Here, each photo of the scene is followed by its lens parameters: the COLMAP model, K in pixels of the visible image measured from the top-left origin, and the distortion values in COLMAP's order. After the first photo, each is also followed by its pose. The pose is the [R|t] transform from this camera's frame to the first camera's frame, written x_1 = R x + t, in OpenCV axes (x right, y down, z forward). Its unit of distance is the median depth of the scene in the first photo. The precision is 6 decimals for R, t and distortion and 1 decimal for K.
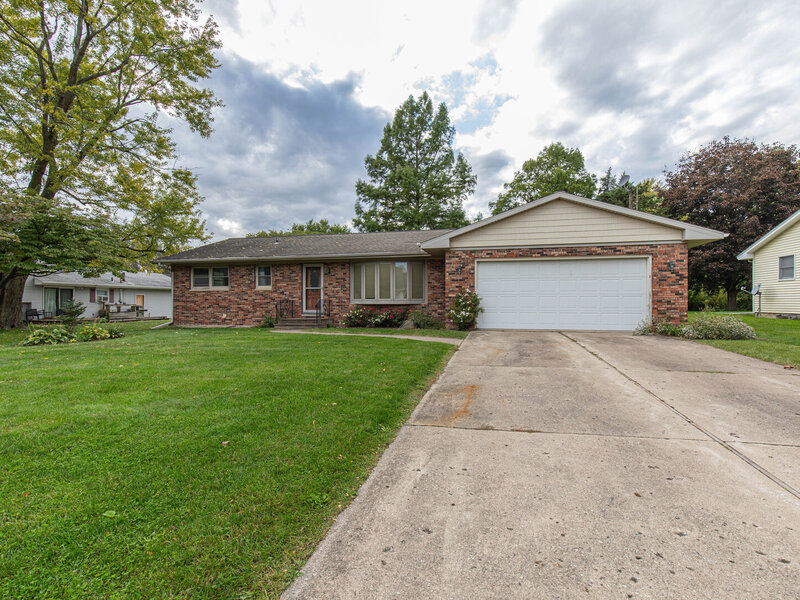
lens RADIAL K [[395.8, 0, 400.4], [0, 395.8, 297.3], [0, 0, 1]] dist [-0.003525, 0.000812]
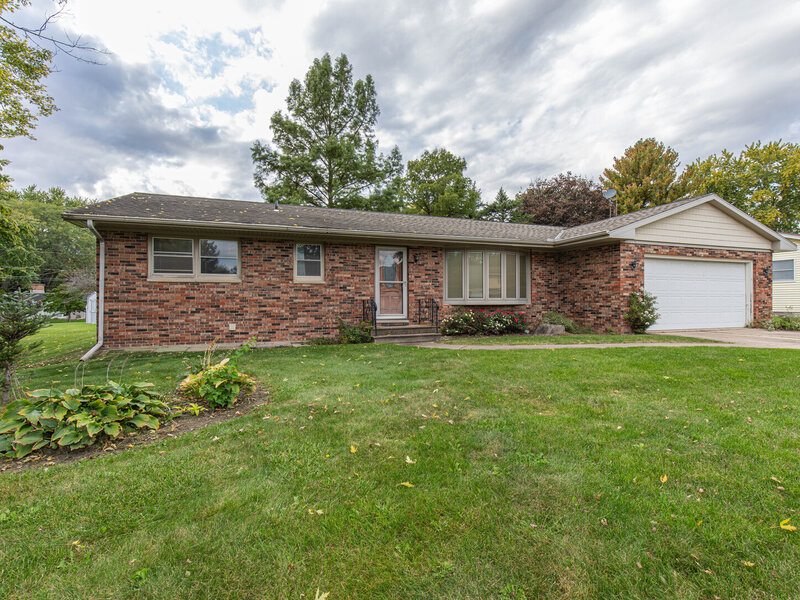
lens RADIAL K [[421.1, 0, 400.4], [0, 421.1, 301.7], [0, 0, 1]] dist [0.004833, 0.000644]
pose [[0.823673, 0.004277, 0.567050, -0.600770], [-0.003293, 0.999991, -0.002760, 0.012354], [-0.567056, 0.000406, 0.823679, 0.377061]]
